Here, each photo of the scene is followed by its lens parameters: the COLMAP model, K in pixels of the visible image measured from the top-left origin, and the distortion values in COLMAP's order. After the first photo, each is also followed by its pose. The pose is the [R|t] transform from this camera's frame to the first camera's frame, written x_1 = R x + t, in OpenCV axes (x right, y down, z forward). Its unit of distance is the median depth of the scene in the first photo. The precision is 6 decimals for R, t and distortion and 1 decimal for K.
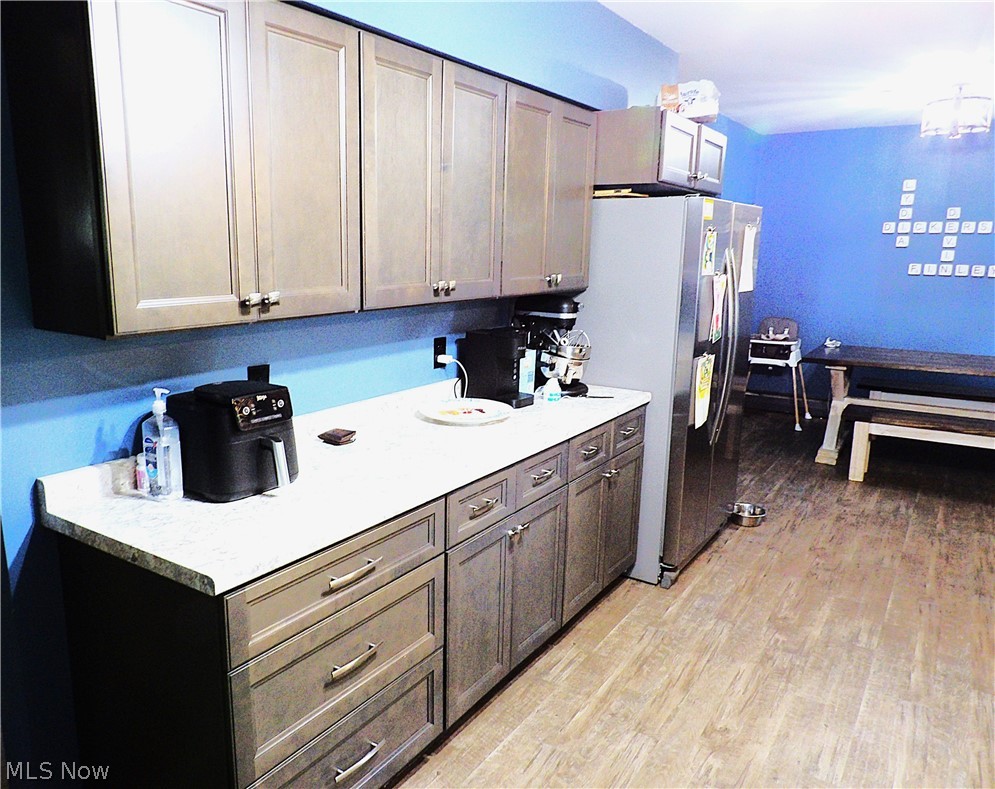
lens RADIAL K [[754.4, 0, 471.3], [0, 754.4, 402.0], [0, 0, 1]] dist [-0.006095, 0.013539]
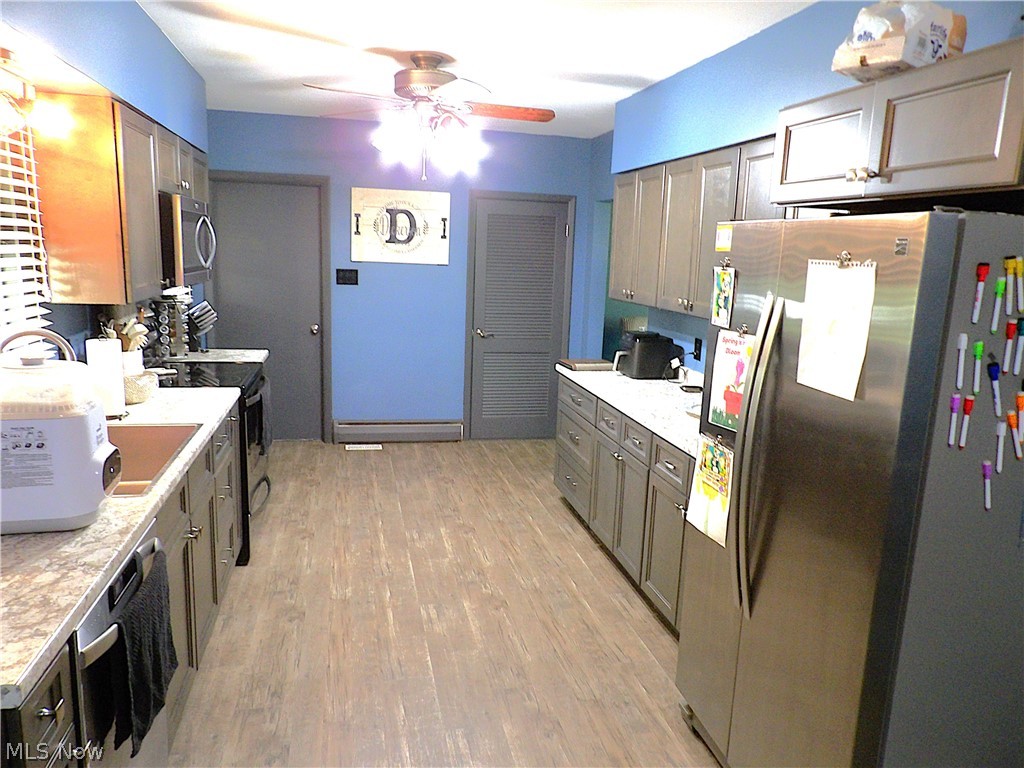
lens RADIAL K [[734.4, 0, 509.2], [0, 734.4, 392.4], [0, 0, 1]] dist [-0.021998, 0.031960]
pose [[-0.697189, 0.097133, -0.710276, 0.980923], [-0.196299, 0.927045, 0.319459, -0.300245], [0.689488, 0.362150, -0.627259, 1.349294]]
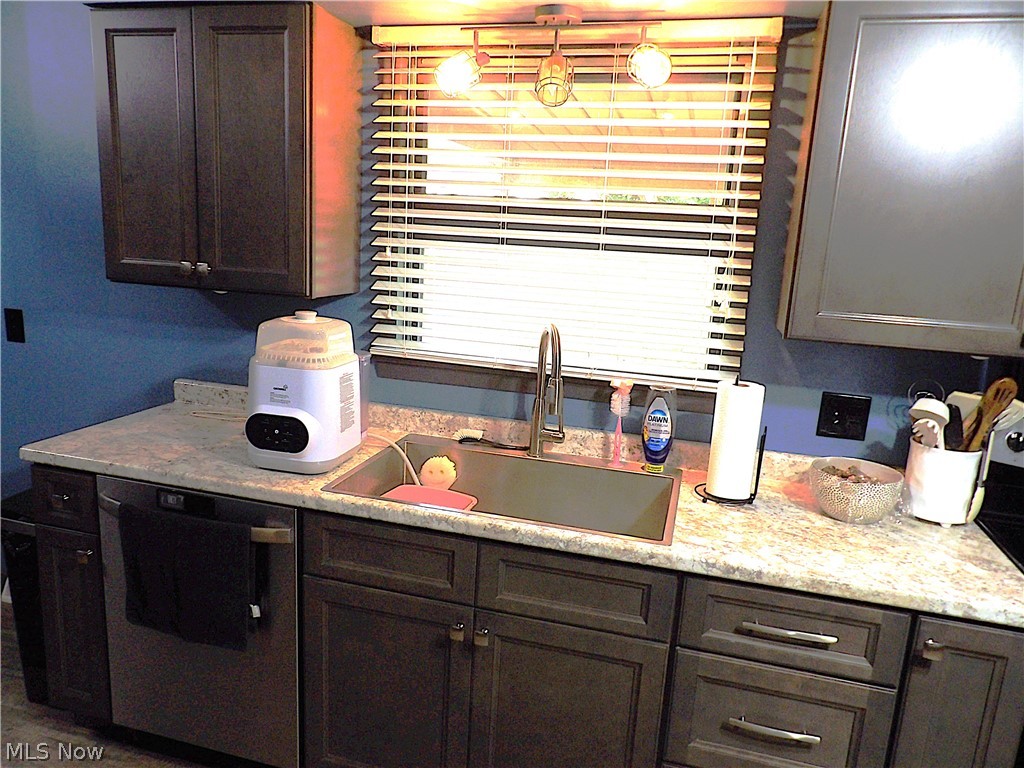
lens RADIAL K [[734.4, 0, 509.2], [0, 734.4, 392.4], [0, 0, 1]] dist [-0.021998, 0.031960]
pose [[-0.306314, -0.233985, 0.922726, 0.207518], [0.139496, 0.947823, 0.286658, -0.166006], [-0.941654, 0.216524, -0.257691, 0.758341]]
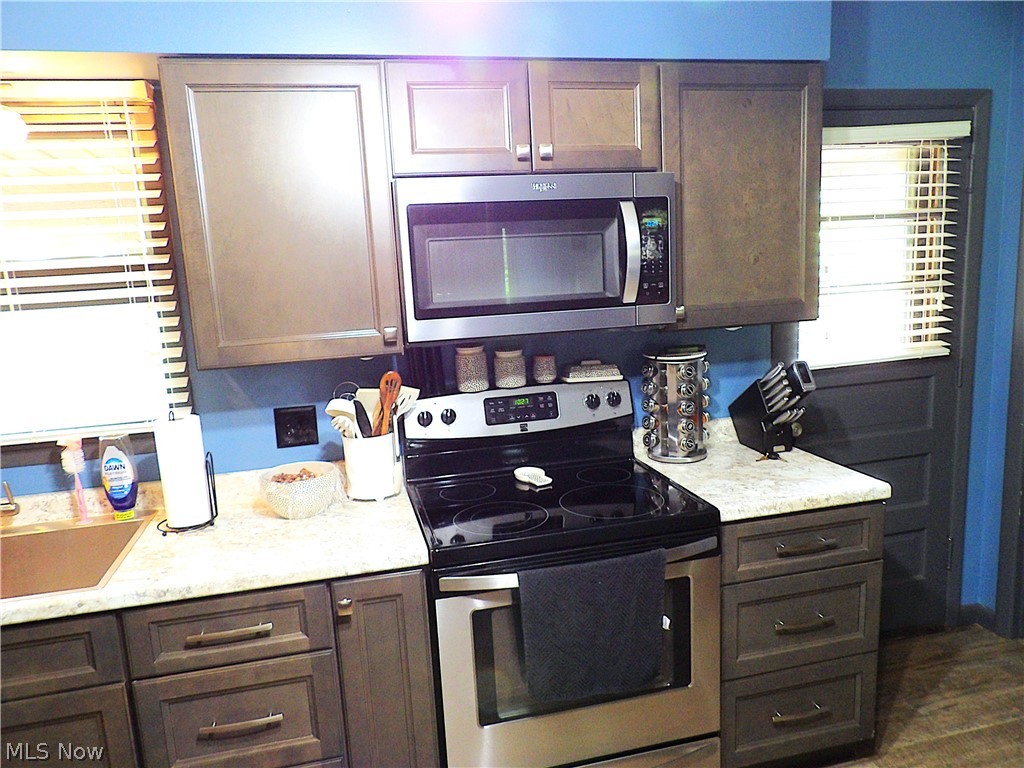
lens RADIAL K [[734.4, 0, 509.2], [0, 734.4, 392.4], [0, 0, 1]] dist [-0.021998, 0.031960]
pose [[-0.732595, -0.096306, 0.673817, 0.067166], [0.182953, 0.925649, 0.331212, -0.153958], [-0.655616, 0.365921, -0.660507, 0.650246]]
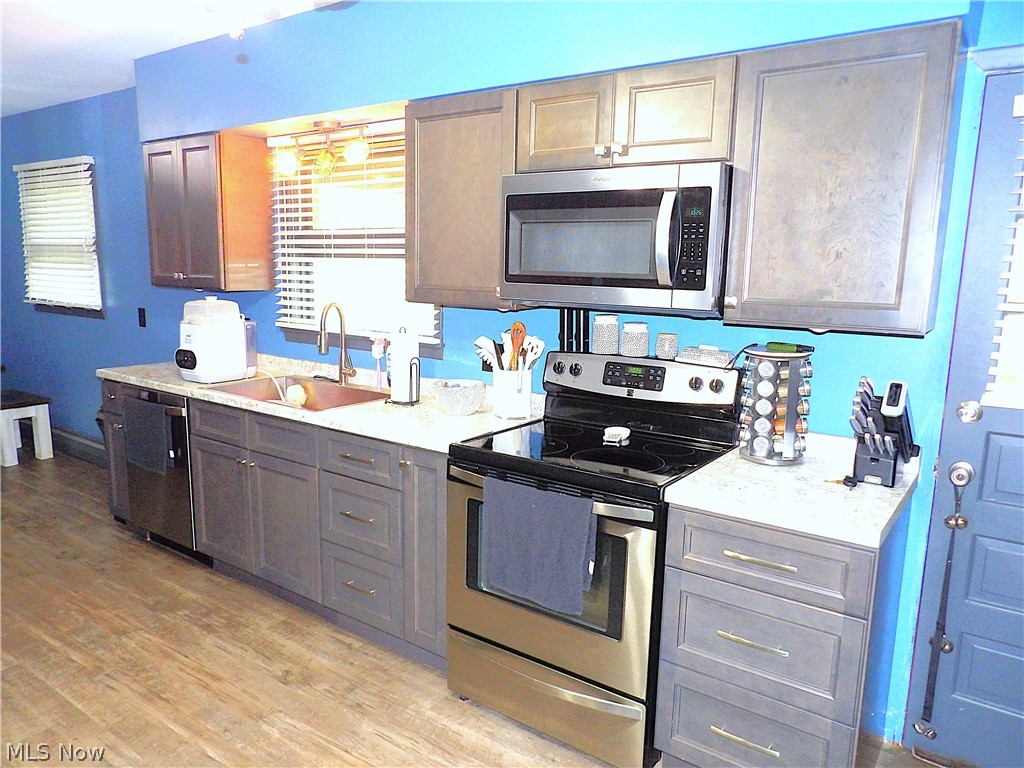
lens RADIAL K [[734.4, 0, 509.2], [0, 734.4, 392.4], [0, 0, 1]] dist [-0.021998, 0.031960]
pose [[0.043993, -0.187222, 0.981332, -0.270806], [0.189660, 0.965985, 0.175791, -0.047478], [-0.980864, 0.178386, 0.078005, 0.237505]]
